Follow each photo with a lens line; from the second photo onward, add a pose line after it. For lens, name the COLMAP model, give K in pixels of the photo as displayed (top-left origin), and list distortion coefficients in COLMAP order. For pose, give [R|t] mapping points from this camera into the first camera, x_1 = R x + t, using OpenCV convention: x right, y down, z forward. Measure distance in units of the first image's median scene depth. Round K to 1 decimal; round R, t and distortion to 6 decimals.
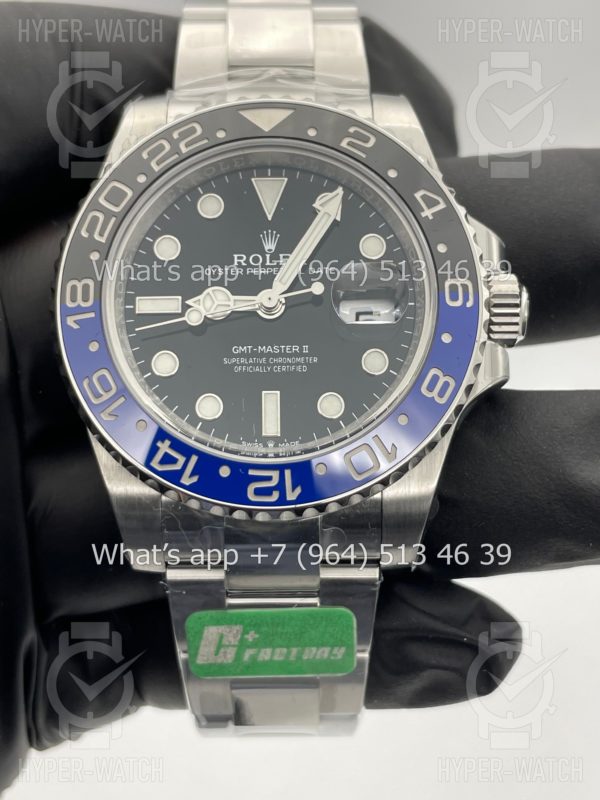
lens RADIAL K [[1245.6, 0, 301.1], [0, 1245.6, 424.5], [0, 0, 1]] dist [0.009871, 0.017800]
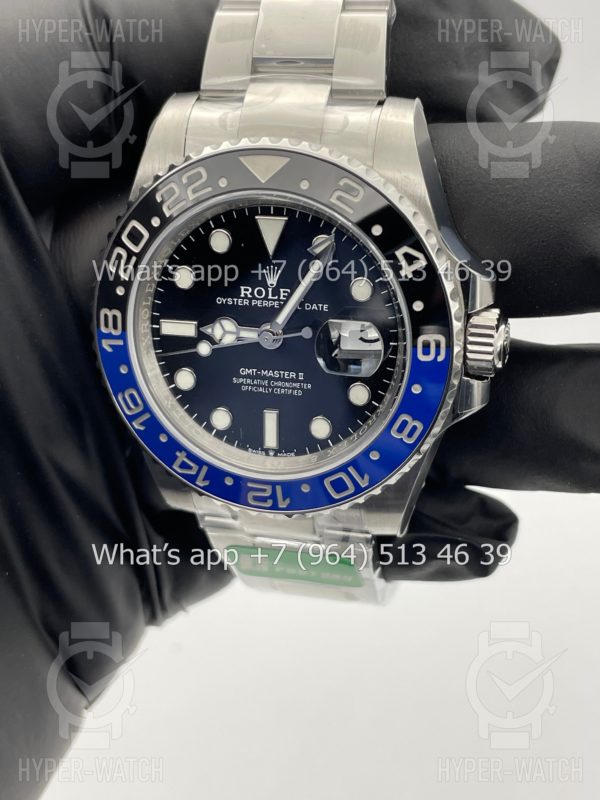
lens RADIAL K [[1213.6, 0, 300.0], [0, 1213.6, 400.0], [0, 0, 1]] dist [0.032395, 0.029684]
pose [[0.963999, 0.091358, -0.249720, 0.281136], [0.029796, 0.896100, 0.442851, -0.531218], [0.264232, -0.434349, 0.861117, 0.032016]]
